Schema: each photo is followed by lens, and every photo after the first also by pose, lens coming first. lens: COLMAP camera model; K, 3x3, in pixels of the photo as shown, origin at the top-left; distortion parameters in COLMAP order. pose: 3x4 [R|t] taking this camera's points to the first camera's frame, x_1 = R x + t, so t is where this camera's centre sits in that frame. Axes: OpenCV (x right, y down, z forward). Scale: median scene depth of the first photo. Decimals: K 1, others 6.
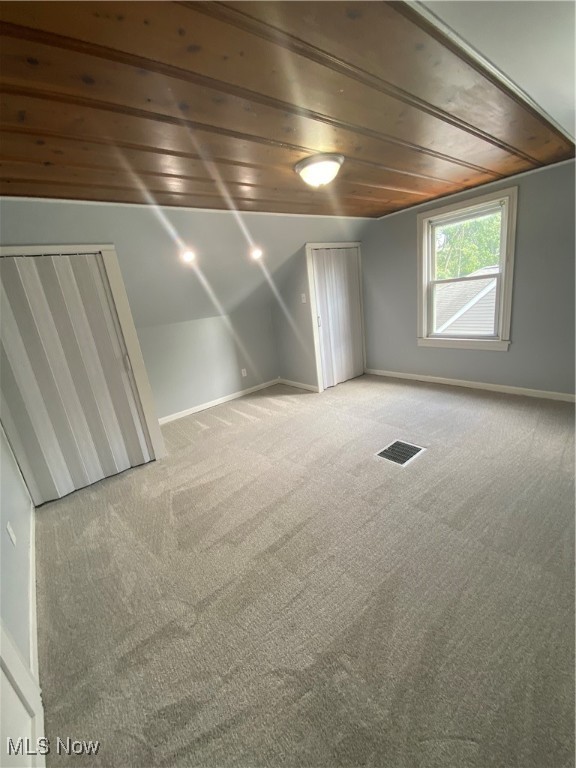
lens RADIAL K [[313.0, 0, 288.0], [0, 313.0, 384.0], [0, 0, 1]] dist [0.051772, -0.046294]
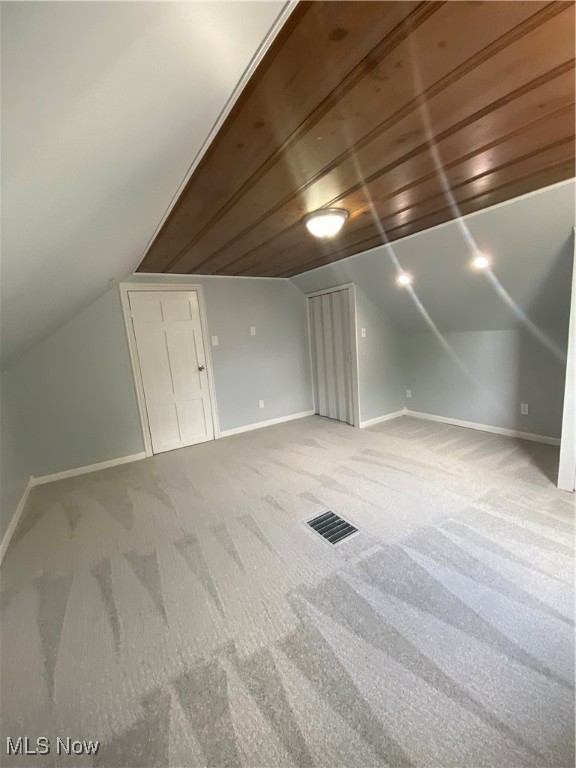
lens RADIAL K [[305.6, 0, 288.0], [0, 305.6, 384.0], [0, 0, 1]] dist [0.078189, 0.000013]
pose [[-0.106398, 0.299472, -0.948154, 0.768129], [-0.189286, 0.930029, 0.314988, -0.280296], [0.976141, 0.212986, -0.042267, 0.614799]]
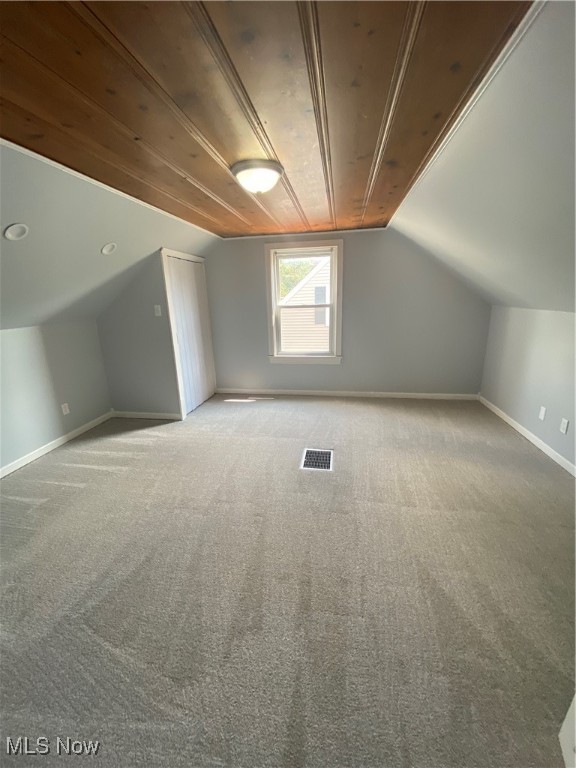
lens RADIAL K [[313.0, 0, 288.0], [0, 313.0, 384.0], [0, 0, 1]] dist [0.051772, -0.046294]
pose [[0.746982, -0.077470, 0.660315, -0.296331], [0.121094, 0.992428, -0.020554, -0.021482], [-0.653723, 0.095314, 0.750707, 0.176416]]
